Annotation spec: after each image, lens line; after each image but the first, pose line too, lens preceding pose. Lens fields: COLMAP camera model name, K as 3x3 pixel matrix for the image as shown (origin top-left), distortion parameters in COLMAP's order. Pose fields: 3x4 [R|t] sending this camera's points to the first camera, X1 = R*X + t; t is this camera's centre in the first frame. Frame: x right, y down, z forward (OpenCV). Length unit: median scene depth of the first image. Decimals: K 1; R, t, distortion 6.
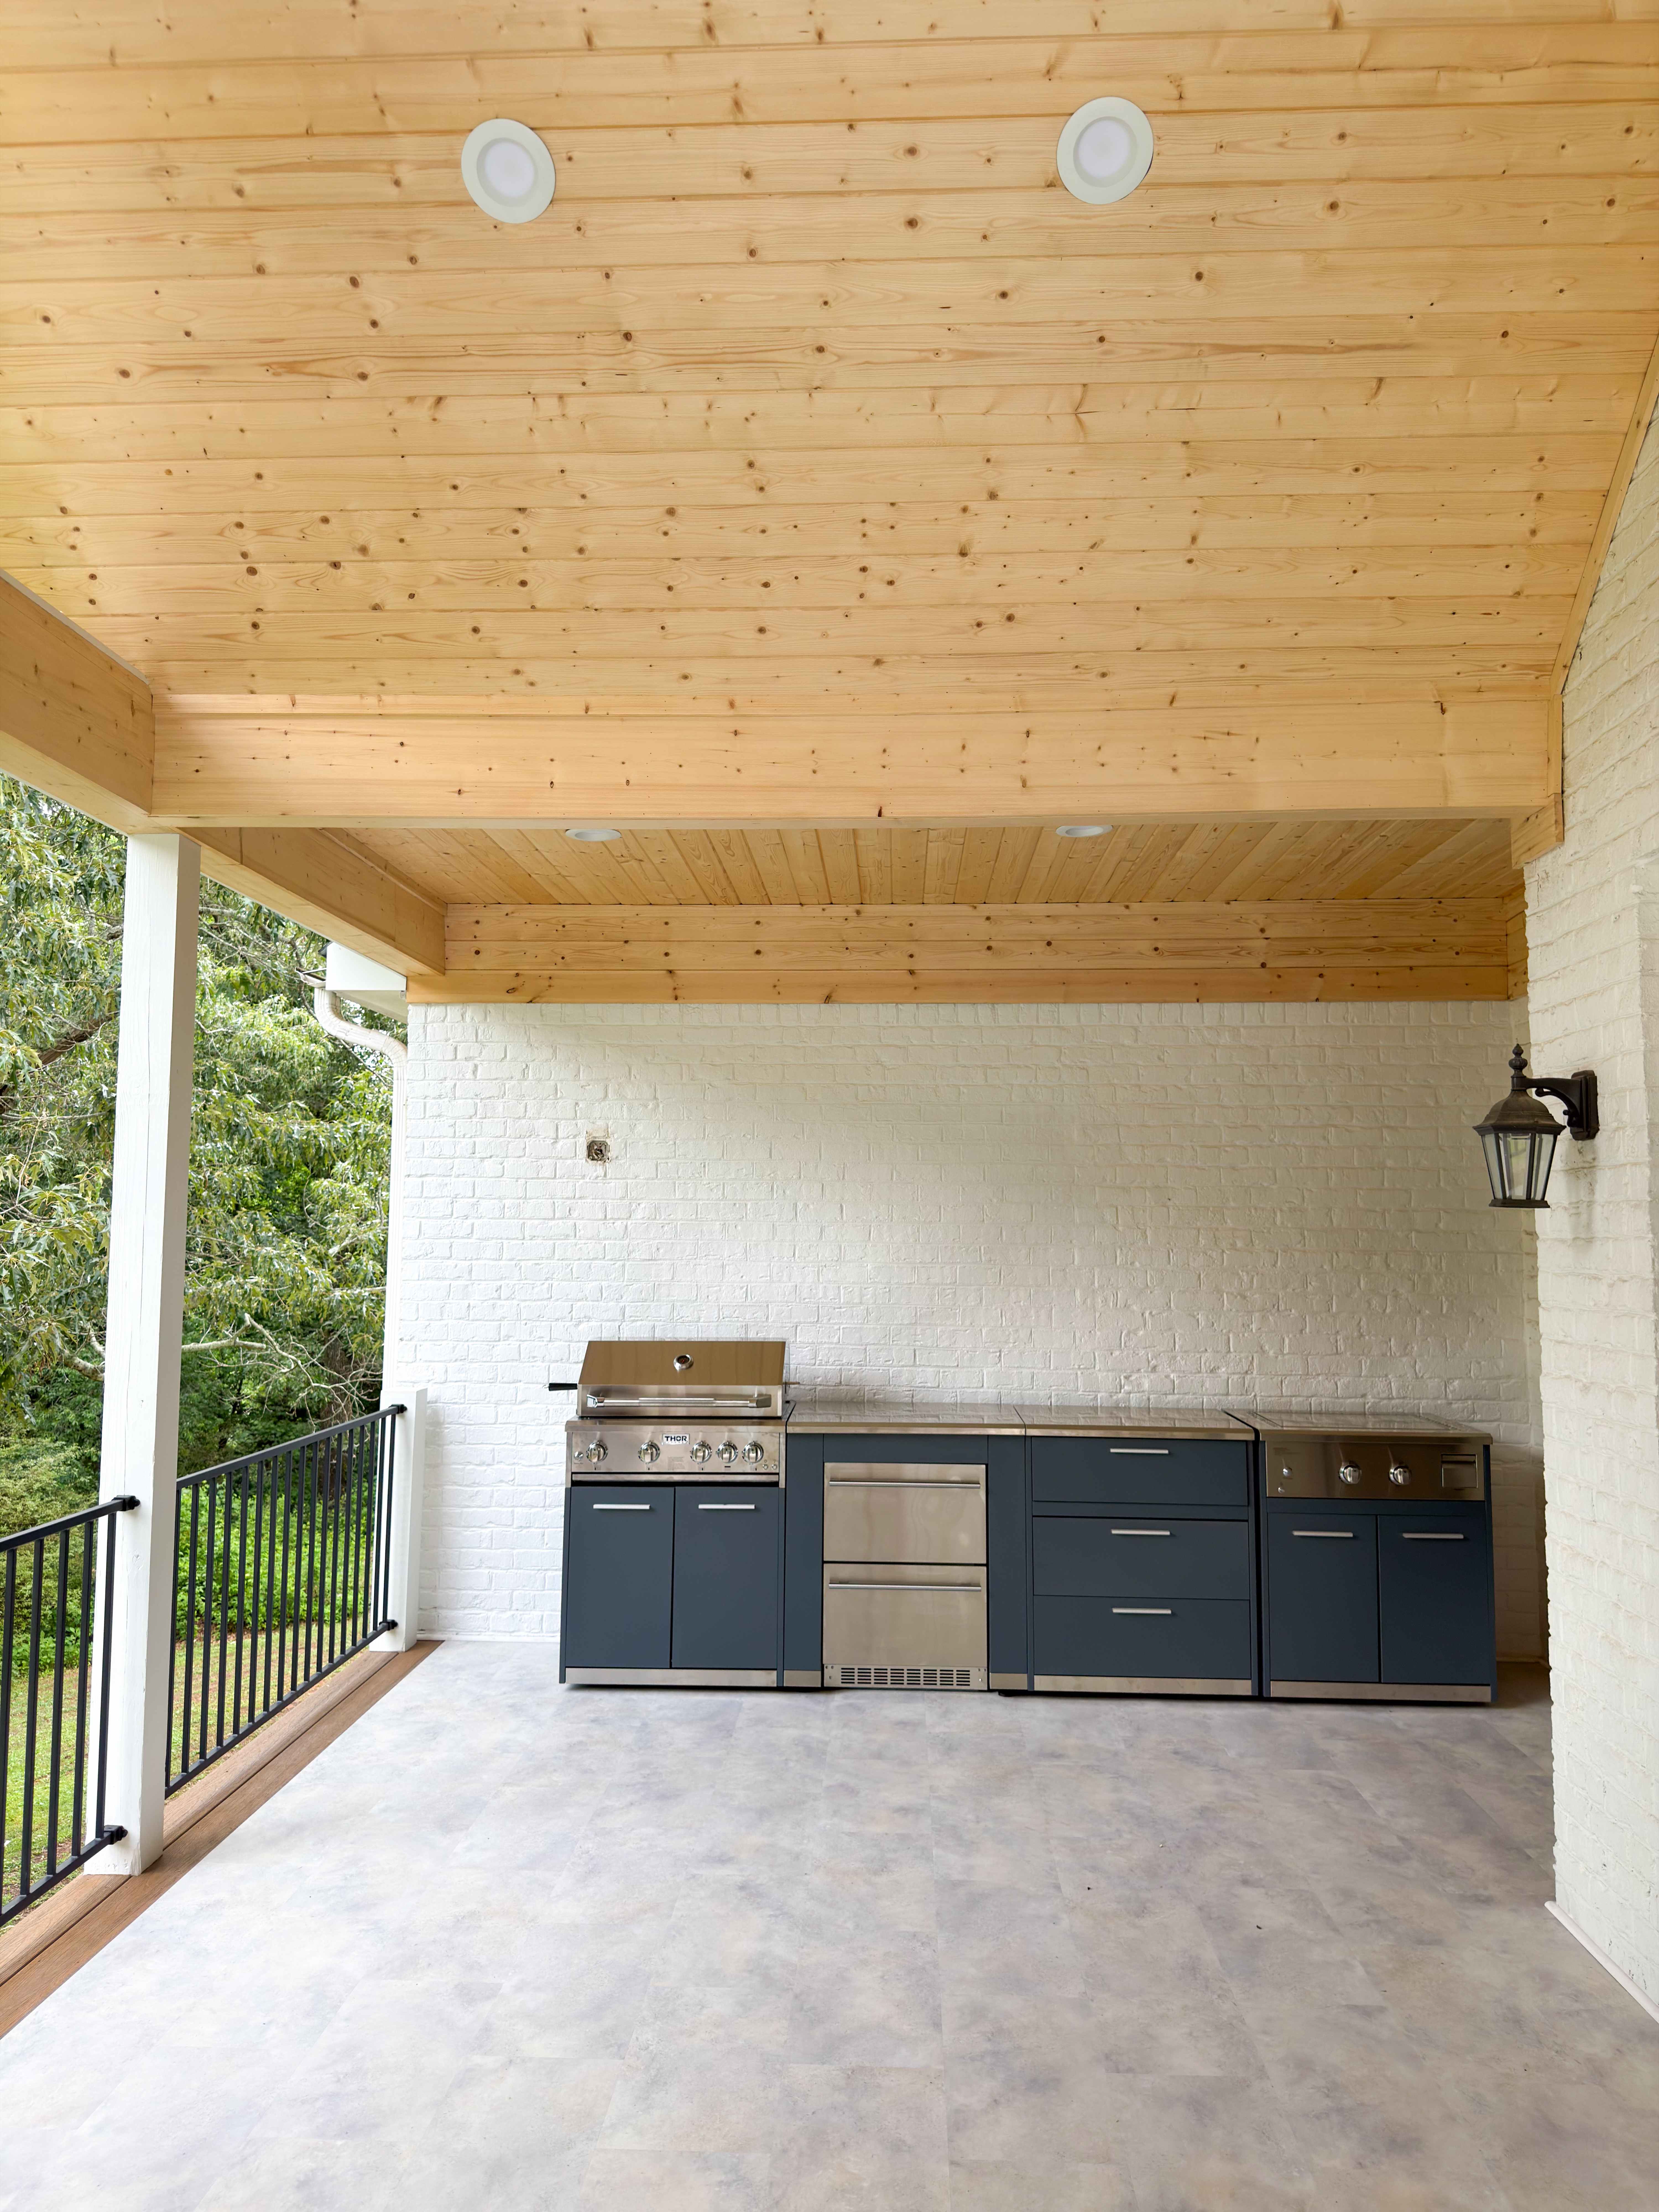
lens RADIAL K [[1512.1, 0, 829.5], [0, 1512.1, 1106.0], [0, 0, 1]] dist [0.045923, -0.060051]
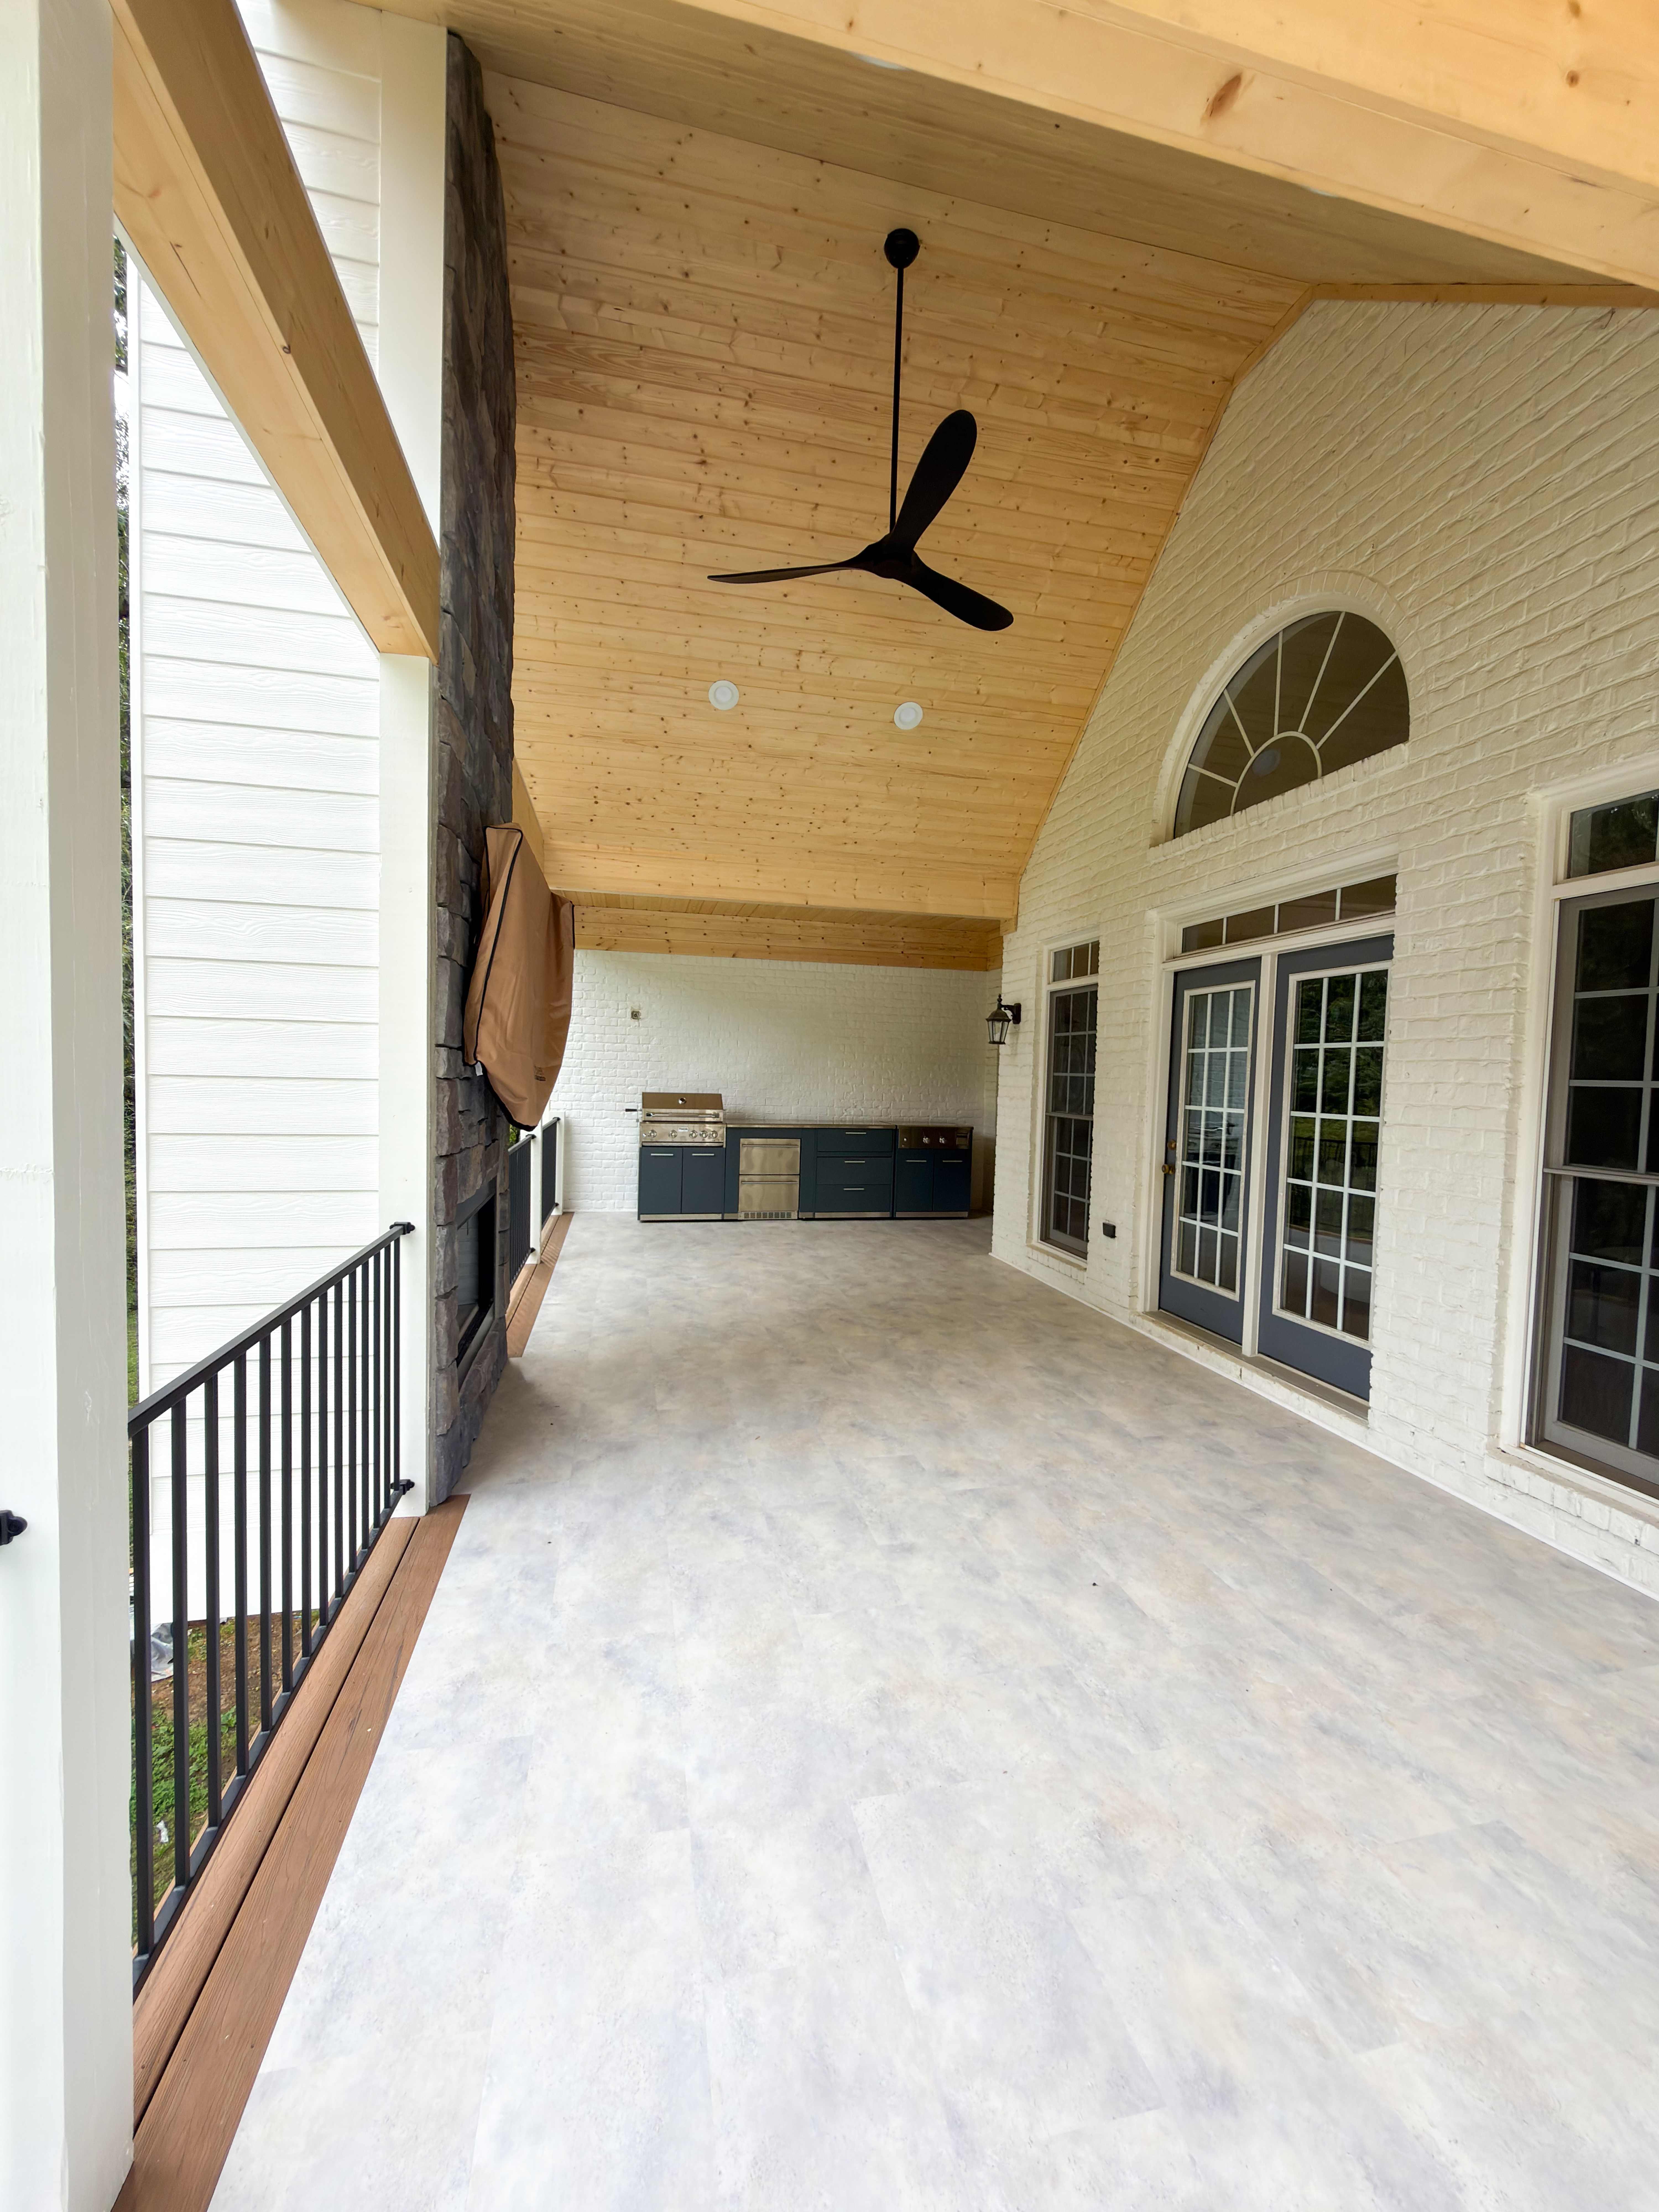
lens RADIAL K [[817.3, 0, 829.5], [0, 817.3, 1106.0], [0, 0, 1]] dist [0.000735, 0.000005]
pose [[0.964670, 0.005882, 0.263395, -0.345333], [-0.041512, 0.990656, 0.129914, -0.014543], [-0.260170, -0.136259, 0.955900, -0.585602]]
